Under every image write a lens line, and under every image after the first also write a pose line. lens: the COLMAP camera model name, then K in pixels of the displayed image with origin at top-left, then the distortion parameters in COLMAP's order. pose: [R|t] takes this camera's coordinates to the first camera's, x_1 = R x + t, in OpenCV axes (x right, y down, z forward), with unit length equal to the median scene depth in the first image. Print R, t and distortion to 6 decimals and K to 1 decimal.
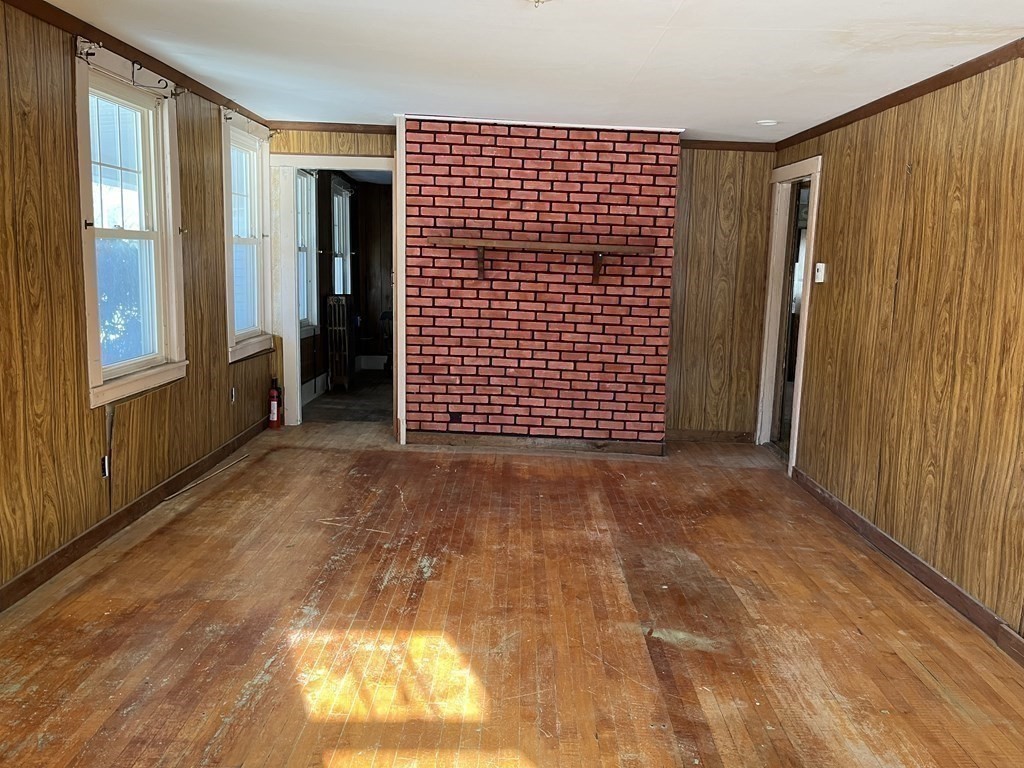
lens RADIAL K [[788.4, 0, 511.9], [0, 788.4, 390.6], [0, 0, 1]] dist [0.081679, -0.109235]
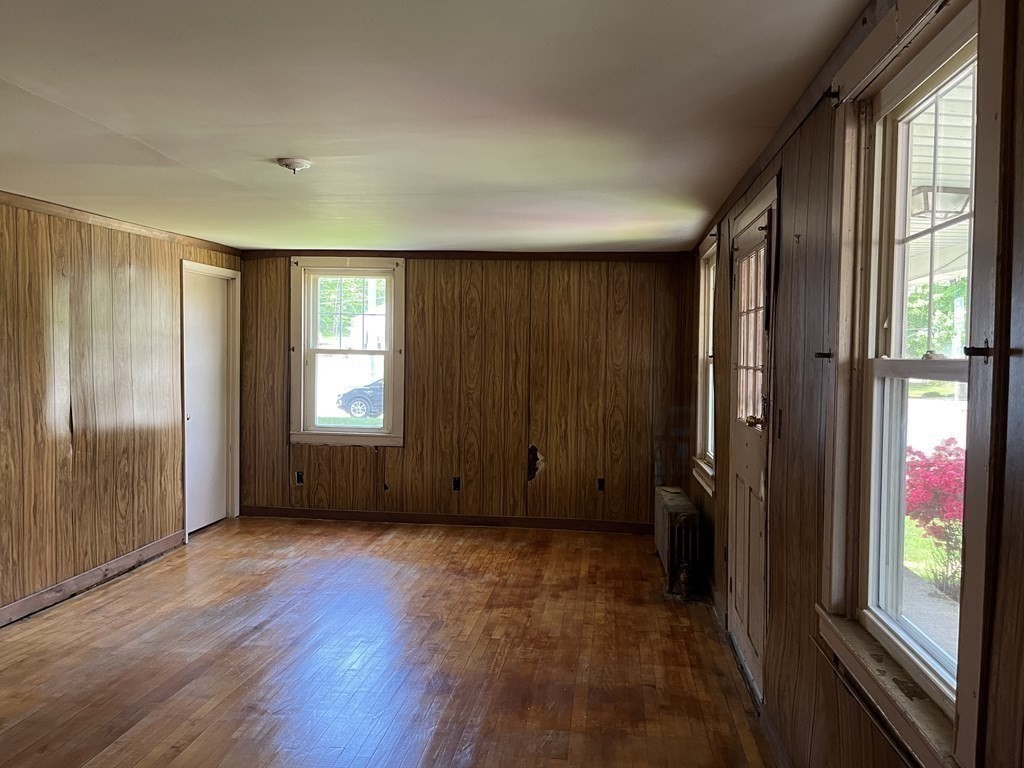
lens RADIAL K [[788.4, 0, 511.9], [0, 788.4, 390.6], [0, 0, 1]] dist [0.081679, -0.109235]
pose [[-0.993047, -0.050444, 0.106360, -0.373243], [-0.026336, 0.975832, 0.216930, -0.341561], [-0.114732, 0.212621, -0.970376, 1.794252]]
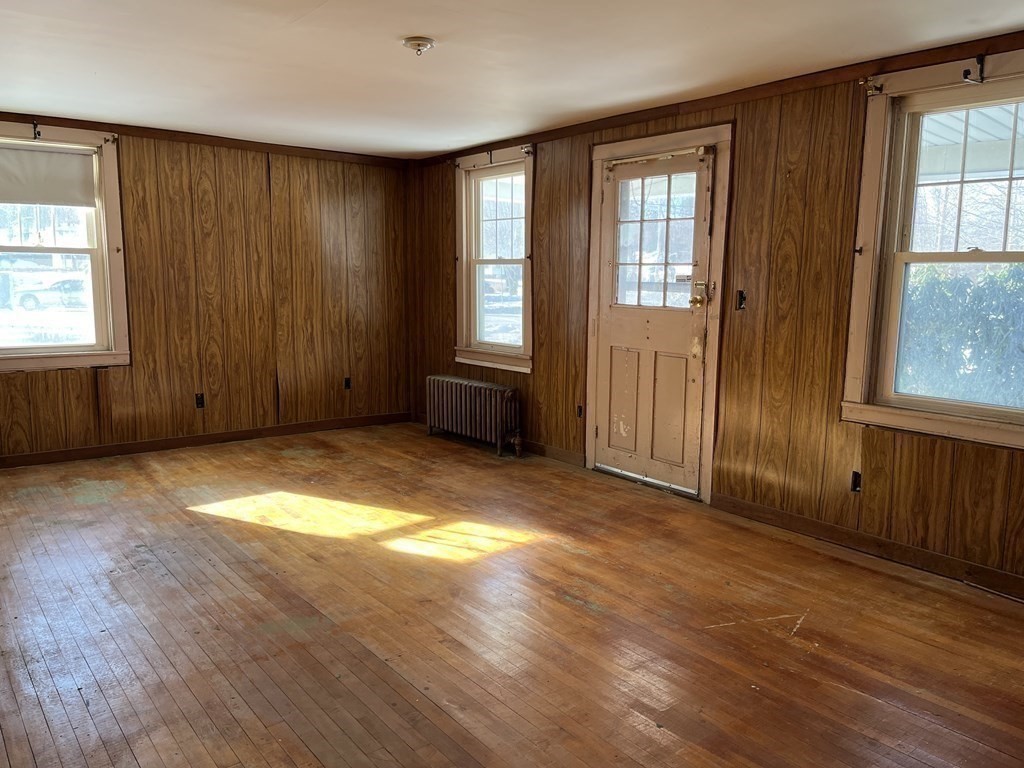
lens RADIAL K [[788.4, 0, 511.9], [0, 788.4, 390.6], [0, 0, 1]] dist [0.081679, -0.109235]
pose [[-0.782369, 0.054157, -0.620456, 0.555636], [-0.138372, 0.956200, 0.257945, -0.258449], [0.607249, 0.287662, -0.740607, 1.682817]]
